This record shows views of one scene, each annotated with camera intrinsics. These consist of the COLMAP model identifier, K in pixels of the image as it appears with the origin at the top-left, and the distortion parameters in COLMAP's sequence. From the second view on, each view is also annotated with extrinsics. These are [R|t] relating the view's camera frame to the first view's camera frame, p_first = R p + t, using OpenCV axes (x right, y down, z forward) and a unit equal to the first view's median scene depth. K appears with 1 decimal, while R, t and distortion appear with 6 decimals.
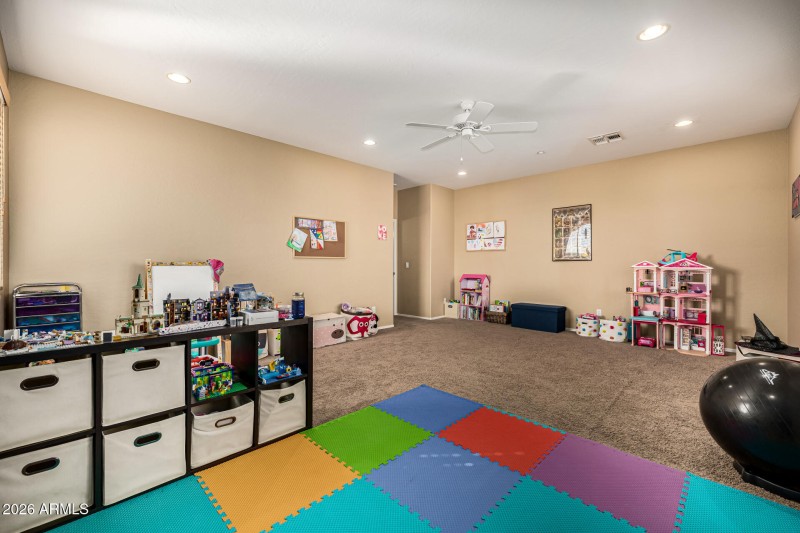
lens RADIAL K [[335.3, 0, 400.0], [0, 335.3, 266.5], [0, 0, 1]] dist [0.000352, -0.000006]
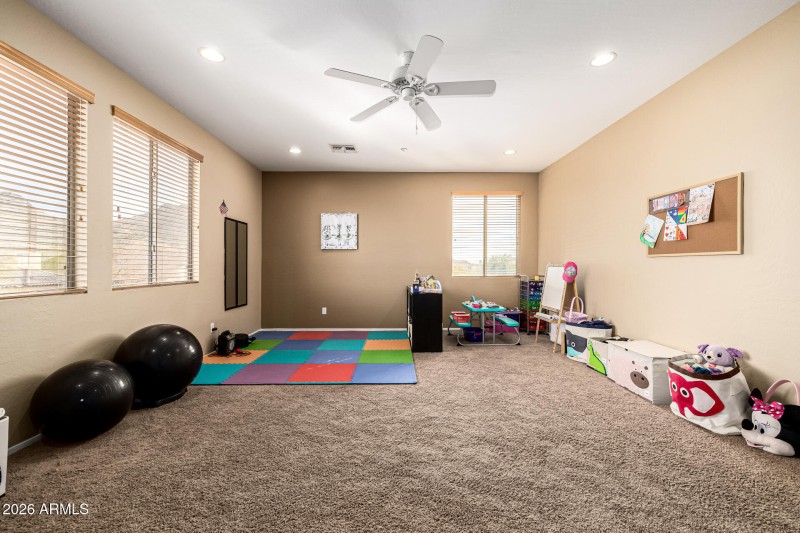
lens RADIAL K [[335.3, 0, 400.0], [0, 335.3, 266.5], [0, 0, 1]] dist [0.000352, -0.000006]
pose [[-0.708615, 0.000474, -0.705595, 0.540937], [-0.006092, 0.999958, 0.006790, -0.007027], [0.705569, 0.009110, -0.708583, 1.096456]]
